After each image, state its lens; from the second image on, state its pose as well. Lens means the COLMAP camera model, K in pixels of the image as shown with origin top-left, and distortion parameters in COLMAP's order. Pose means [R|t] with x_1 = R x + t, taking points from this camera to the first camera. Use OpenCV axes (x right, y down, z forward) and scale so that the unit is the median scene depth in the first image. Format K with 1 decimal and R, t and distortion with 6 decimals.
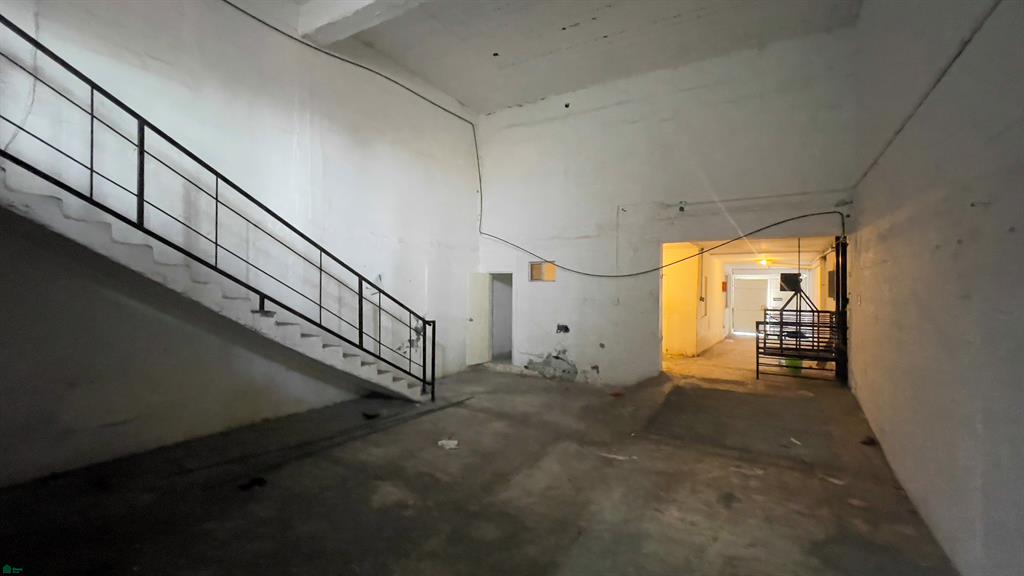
lens RADIAL K [[414.0, 0, 514.9], [0, 414.0, 290.5], [0, 0, 1]] dist [0.009418, -0.000191]
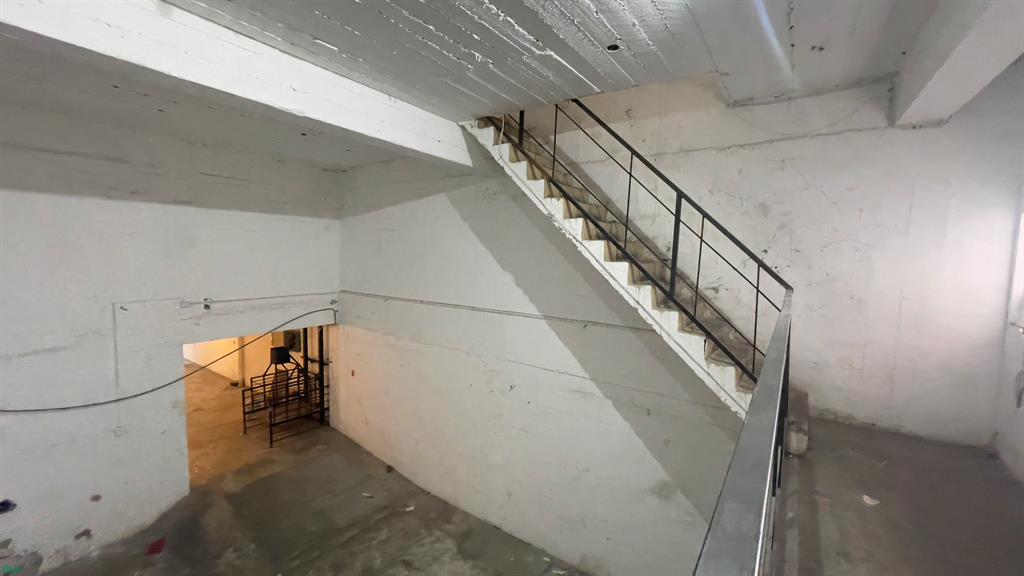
lens RADIAL K [[414.0, 0, 510.6], [0, 414.0, 287.0], [0, 0, 1]] dist [0.009418, -0.000191]
pose [[0.078393, -0.089209, 0.992923, -0.456787], [-0.027565, 0.995413, 0.091609, -0.344813], [-0.996541, -0.034551, 0.075575, 0.266238]]
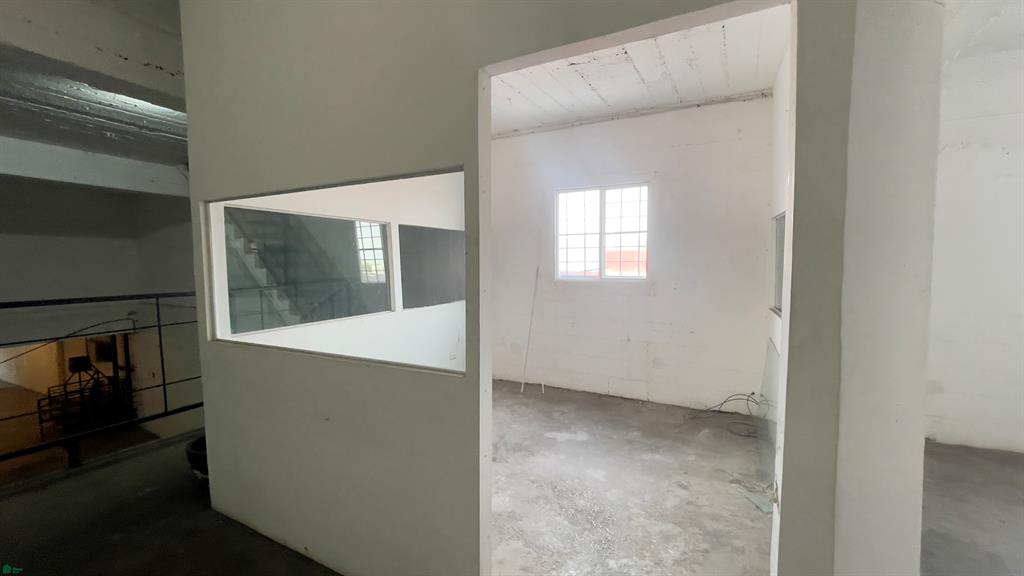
lens RADIAL K [[414.0, 0, 512.8], [0, 414.0, 289.3], [0, 0, 1]] dist [0.009418, -0.000191]
pose [[-0.084408, -0.073589, 0.993710, -0.734198], [-0.000396, 0.997272, 0.073819, -0.351132], [-0.996431, 0.005837, -0.084207, -0.232234]]
